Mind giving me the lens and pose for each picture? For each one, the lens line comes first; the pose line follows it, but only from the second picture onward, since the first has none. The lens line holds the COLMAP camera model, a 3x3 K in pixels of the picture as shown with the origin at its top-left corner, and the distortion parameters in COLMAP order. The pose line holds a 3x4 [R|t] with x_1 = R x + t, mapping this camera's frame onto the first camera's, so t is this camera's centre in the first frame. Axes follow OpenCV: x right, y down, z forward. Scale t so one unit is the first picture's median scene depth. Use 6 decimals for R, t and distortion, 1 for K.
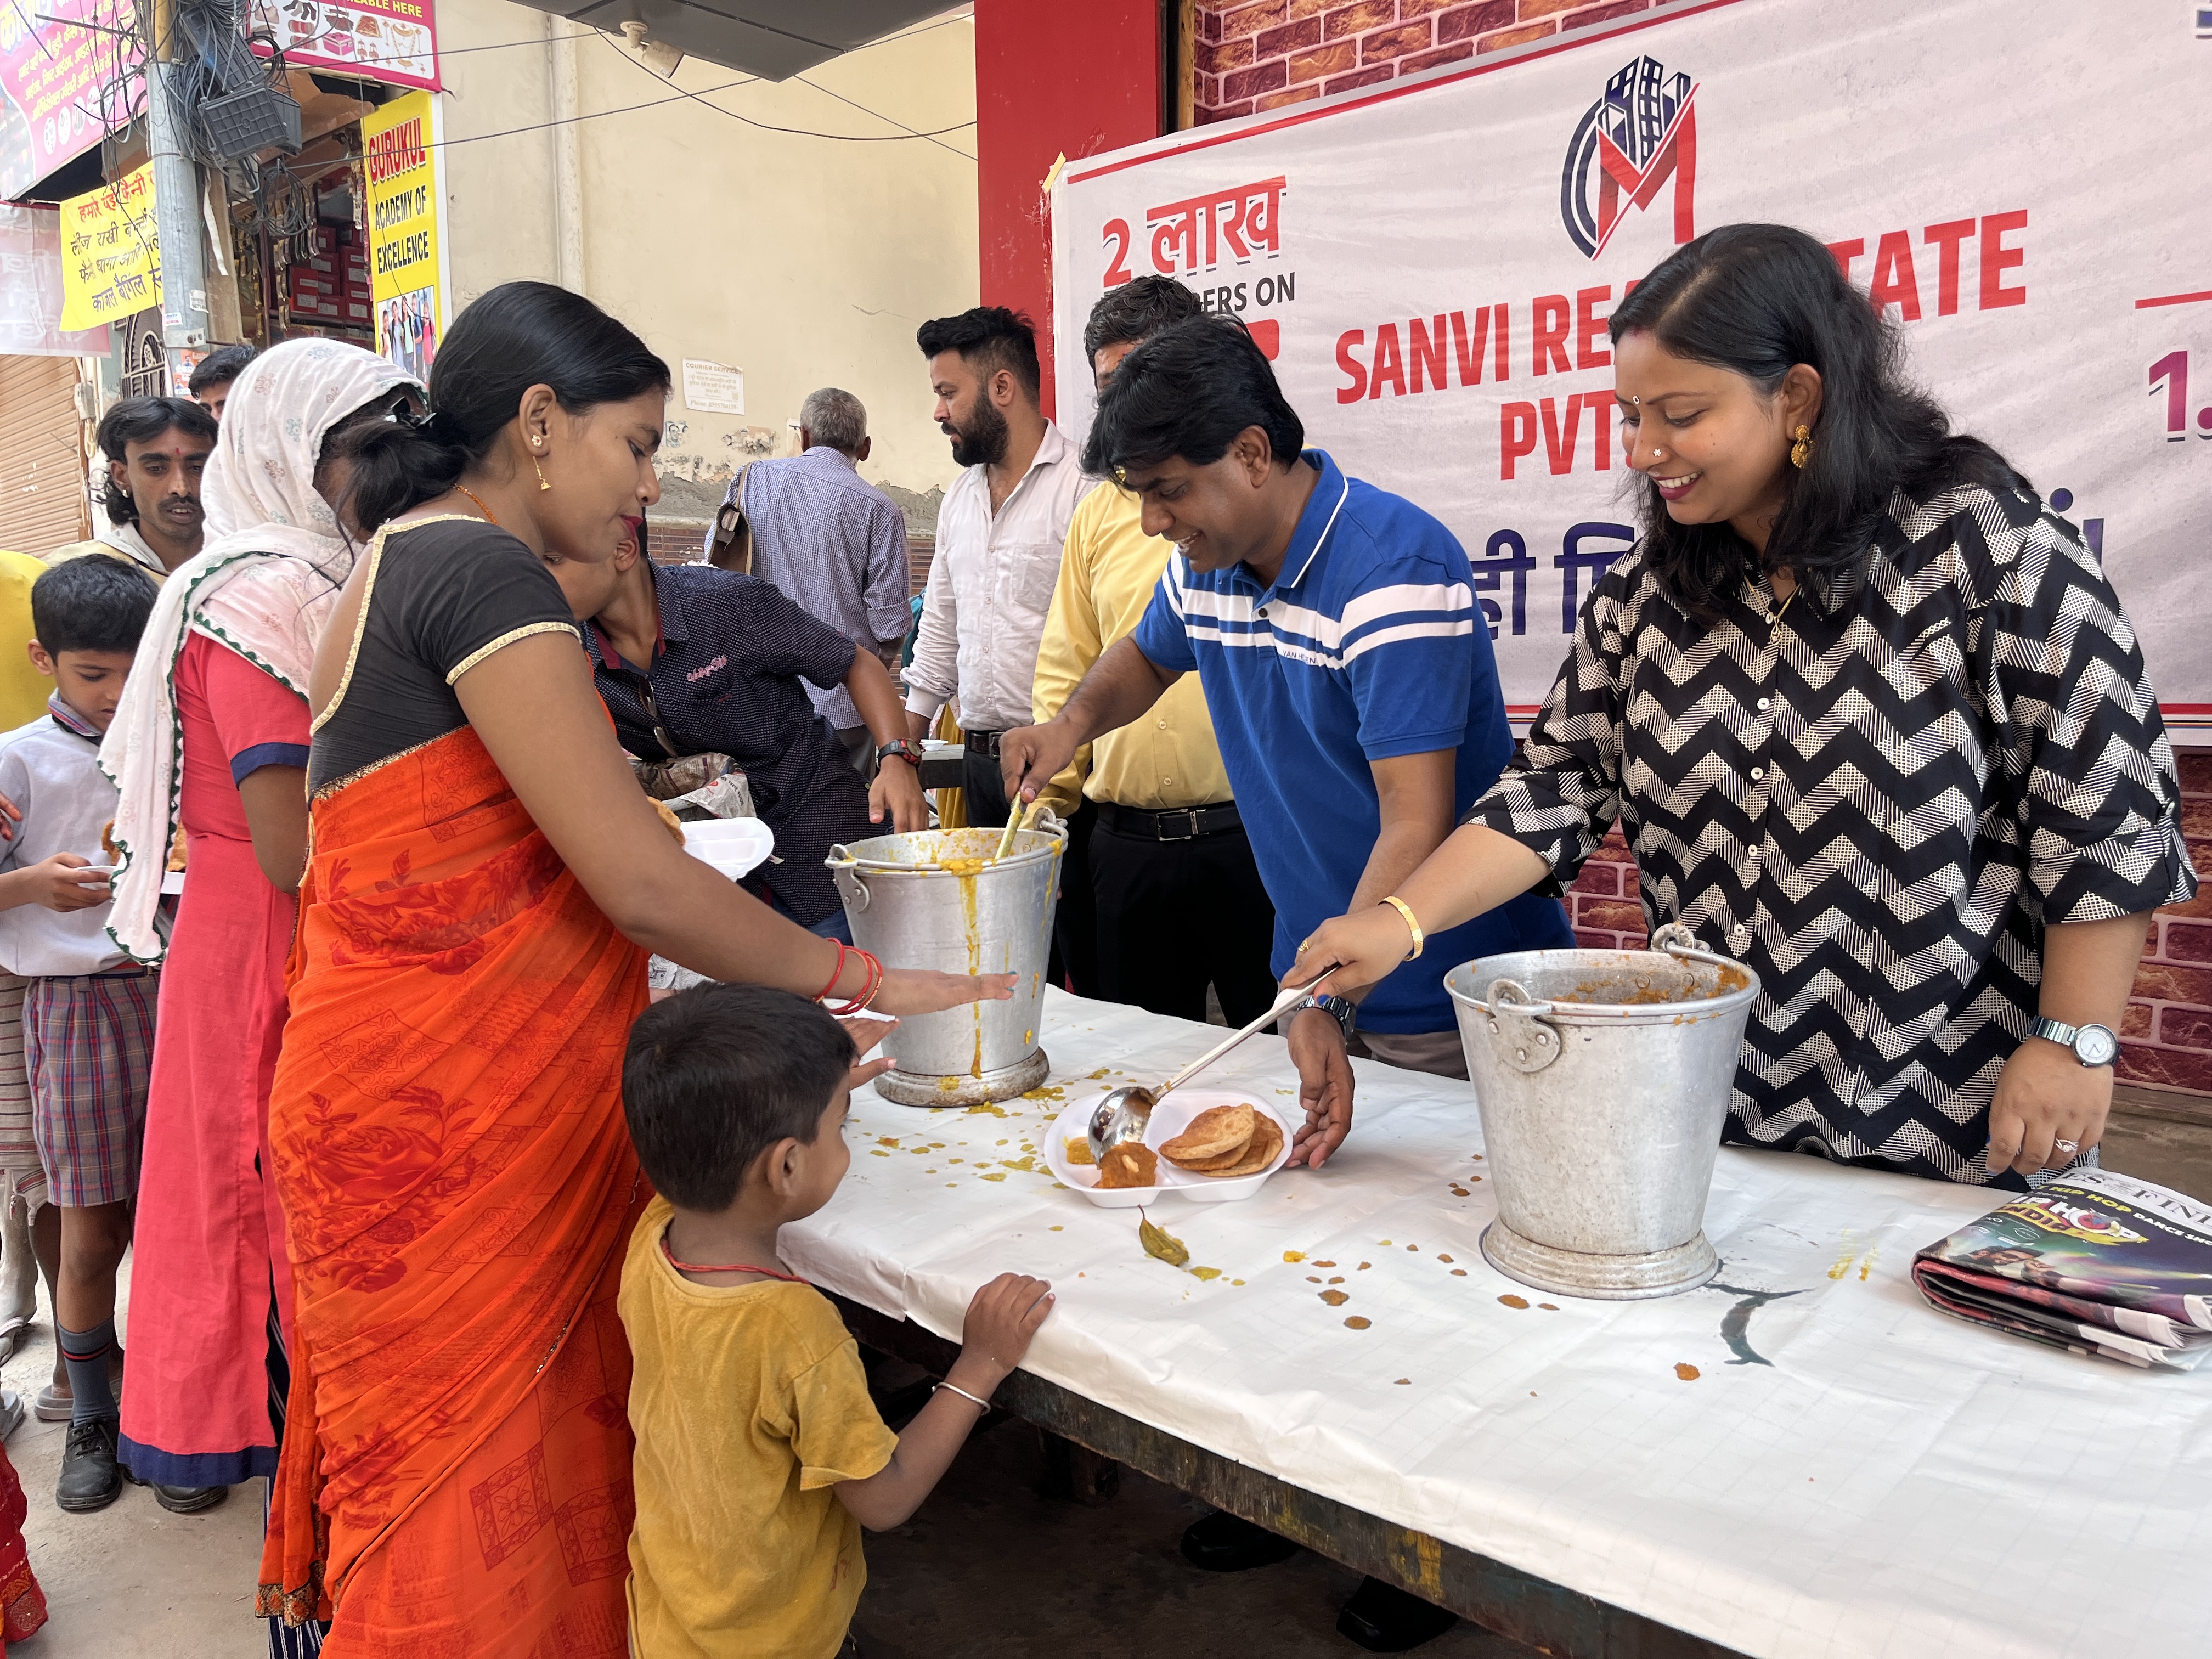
lens RADIAL K [[1674.5, 0, 1115.9], [0, 1674.5, 820.1], [0, 0, 1]] dist [0.070904, -0.101484]
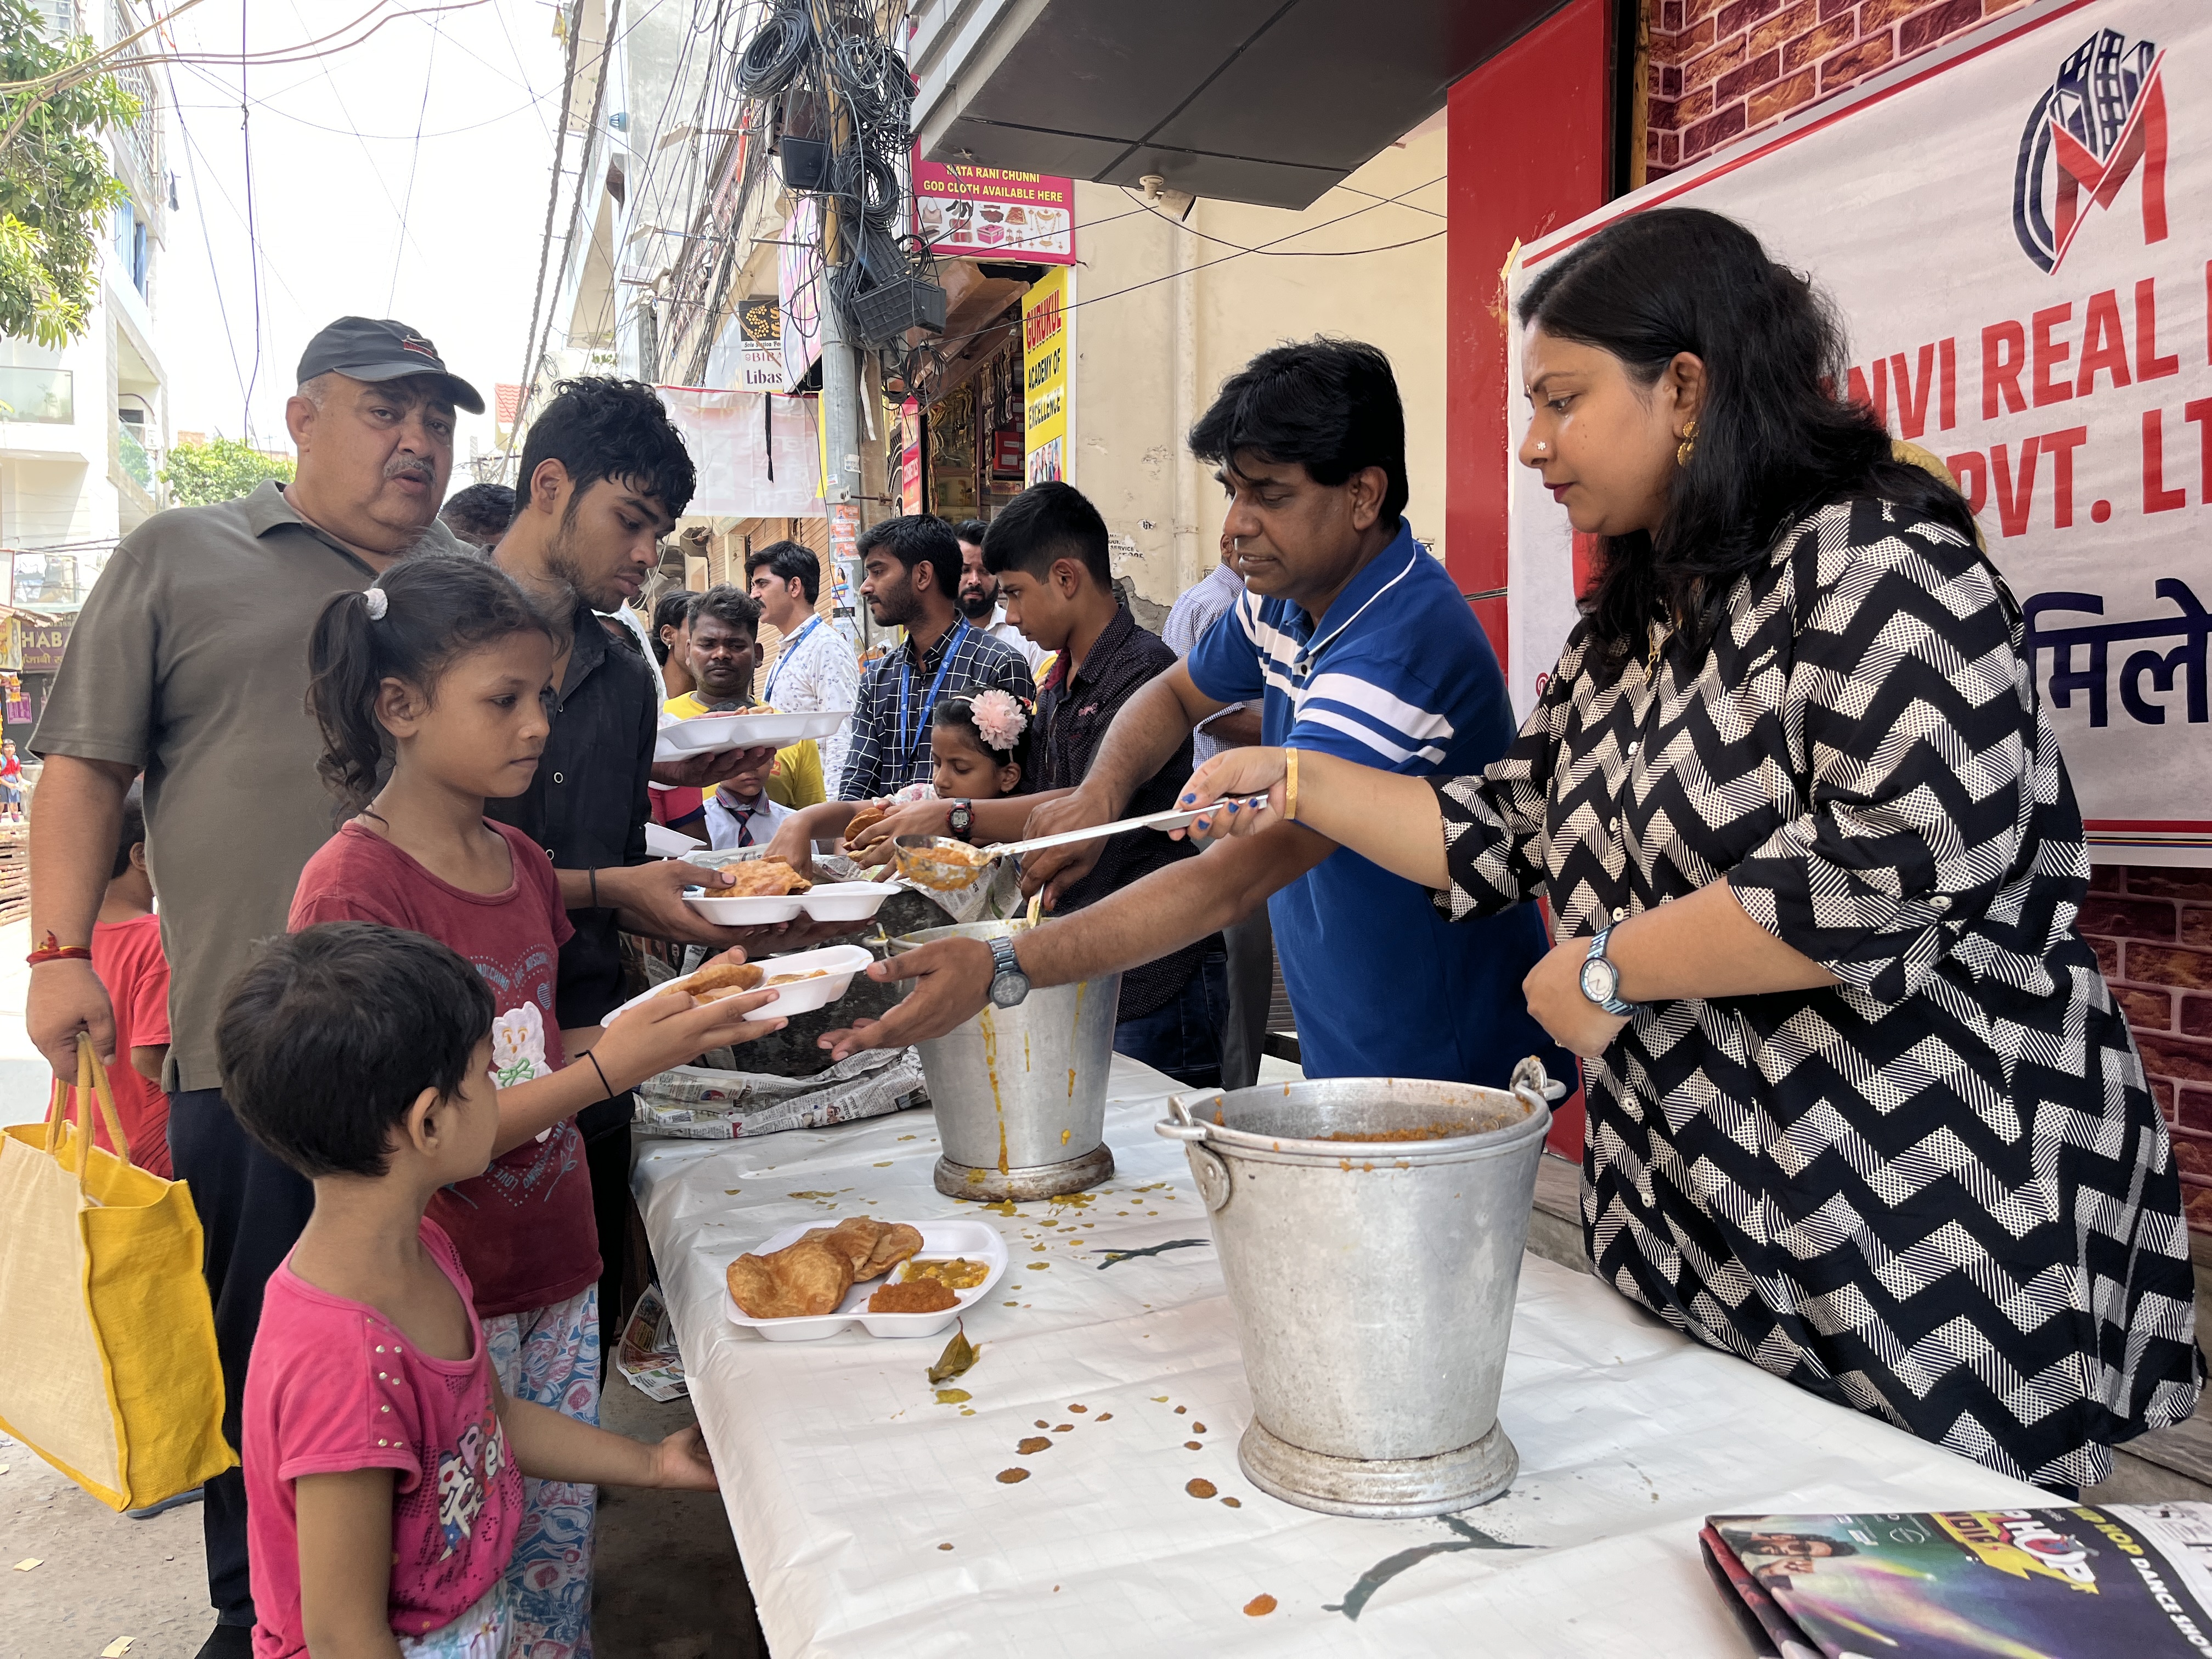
lens RADIAL K [[1674.5, 0, 1102.2], [0, 1674.5, 805.6], [0, 0, 1]] dist [0.070904, -0.101484]
pose [[0.894953, 0.015698, -0.445885, 0.246108], [-0.051208, 0.996391, -0.067702, 0.003083], [0.443213, 0.083423, 0.892526, 0.088392]]
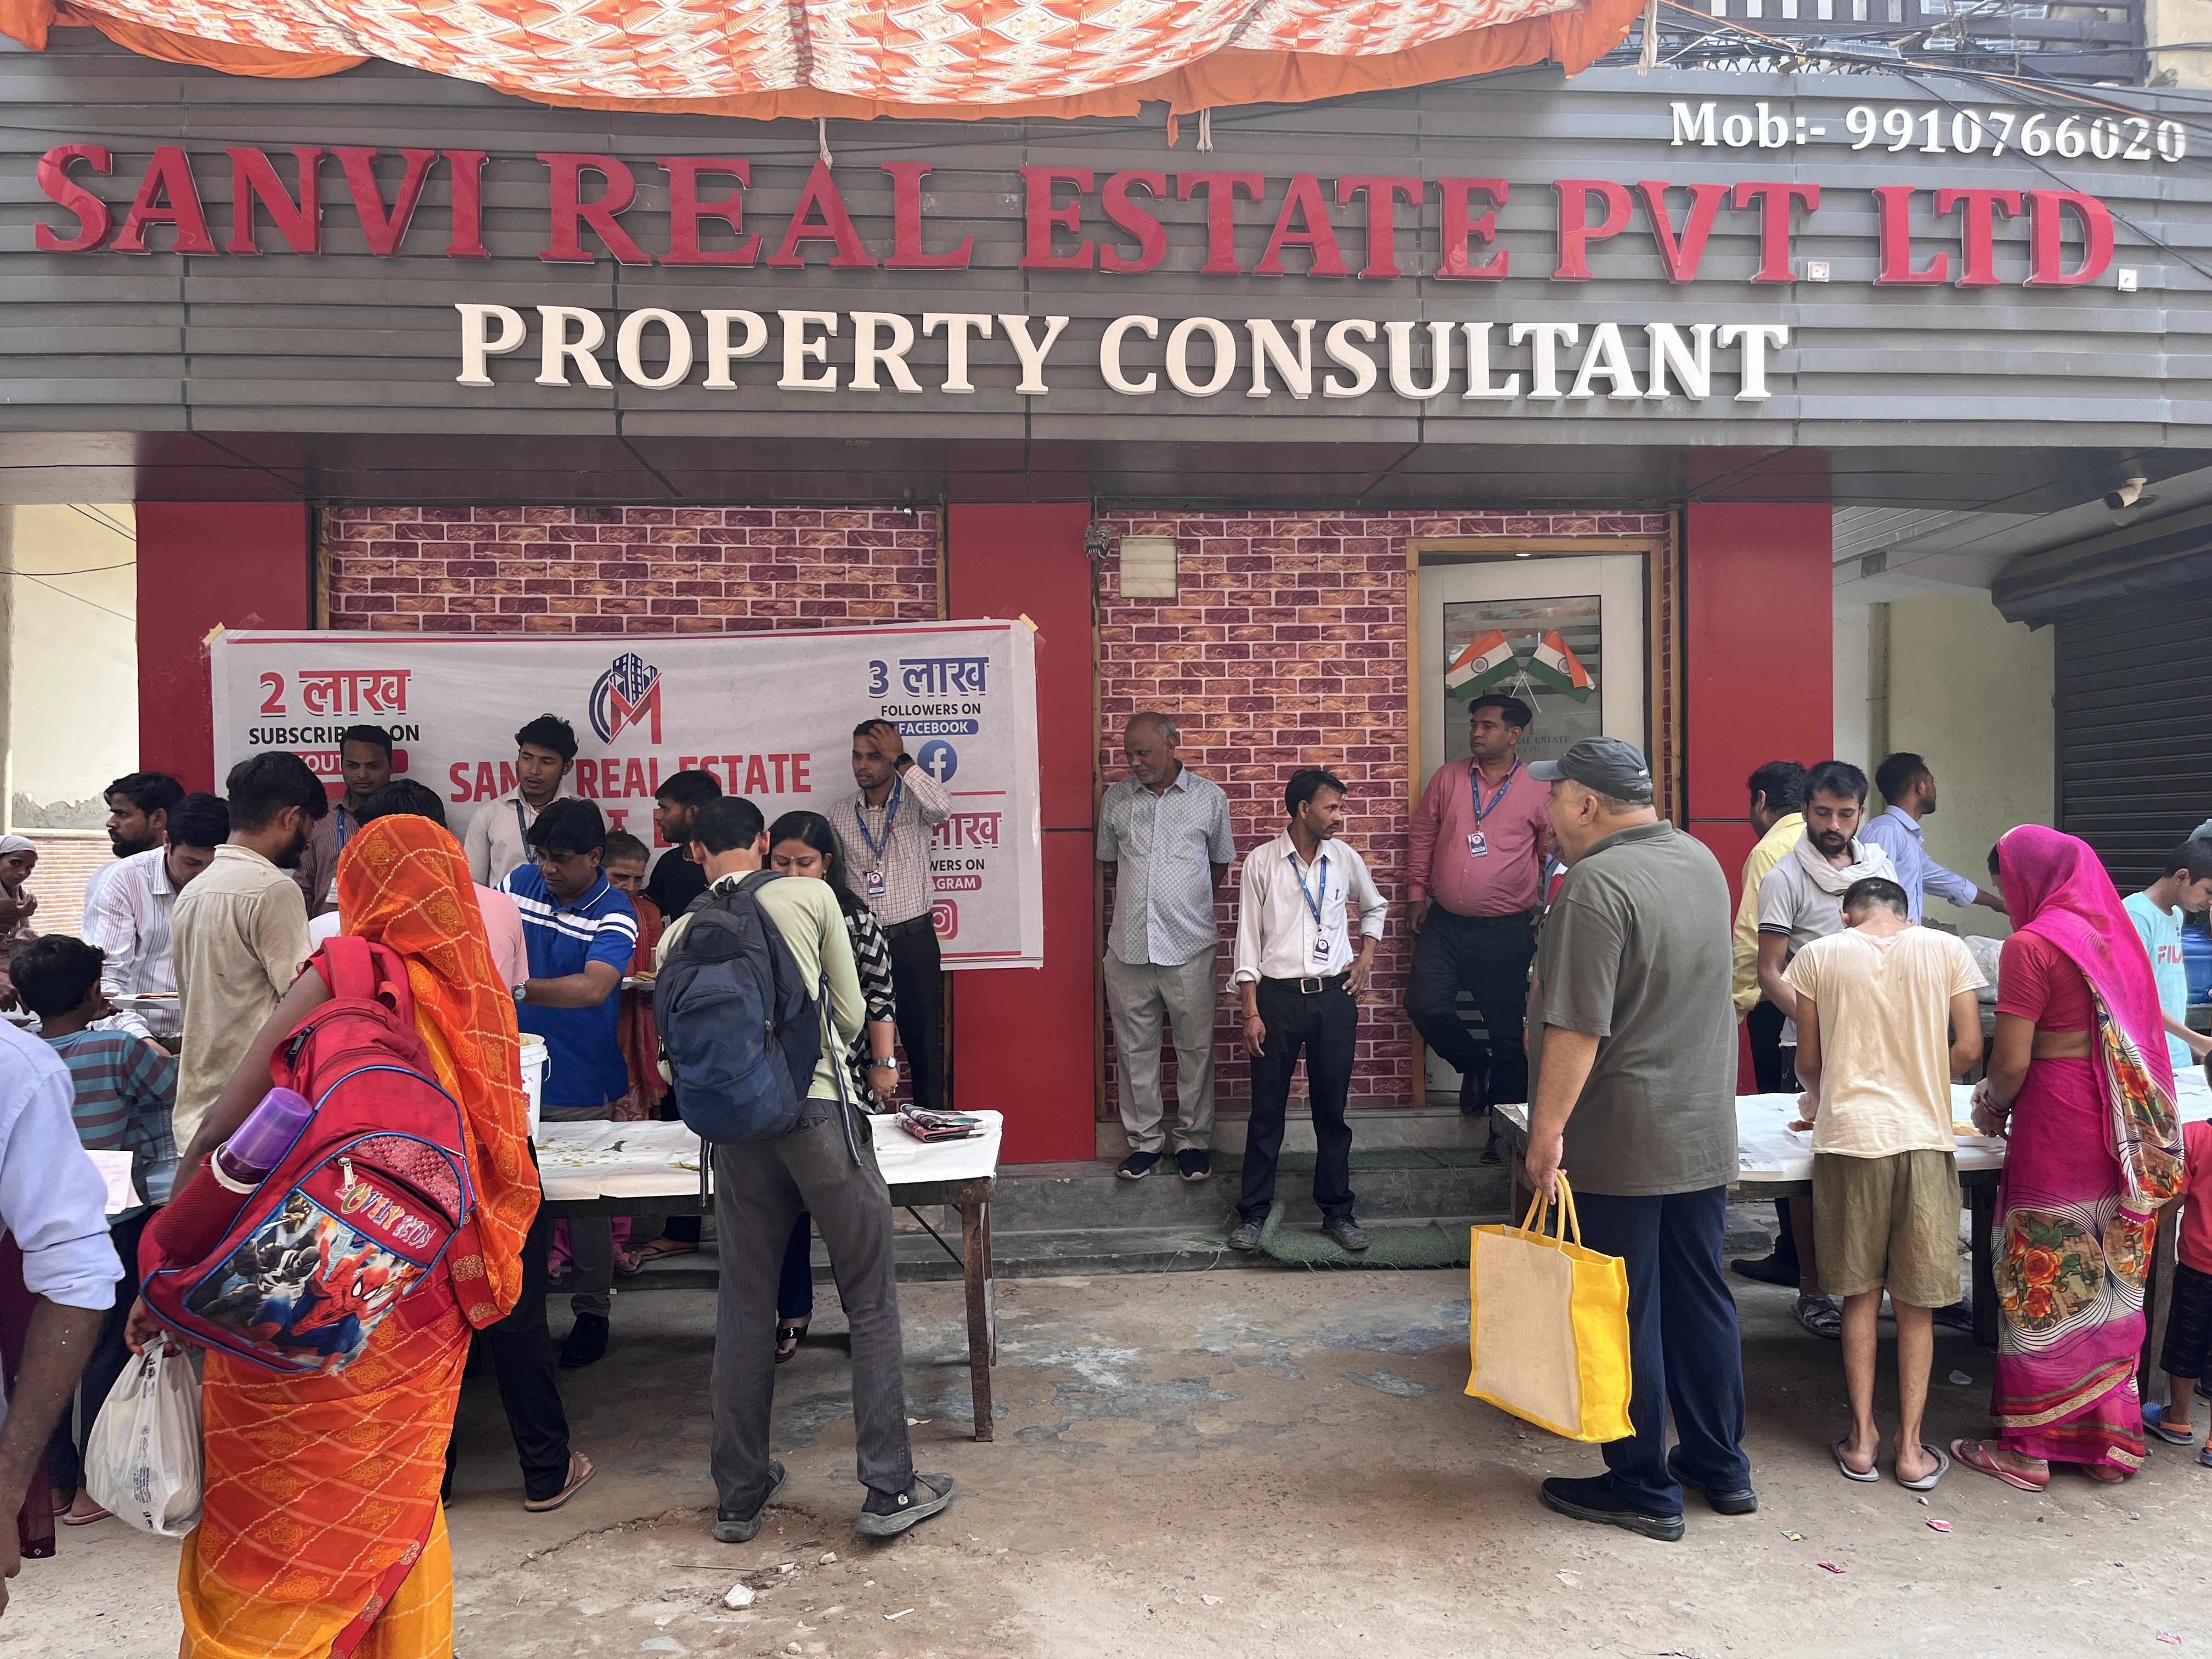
lens RADIAL K [[1674.5, 0, 1126.6], [0, 1674.5, 846.3], [0, 0, 1]] dist [0.070904, -0.101484]
pose [[0.681707, 0.030057, 0.731008, -0.767856], [0.089860, 0.988151, -0.124430, 0.091164], [-0.726086, 0.150513, 0.670928, -0.777480]]
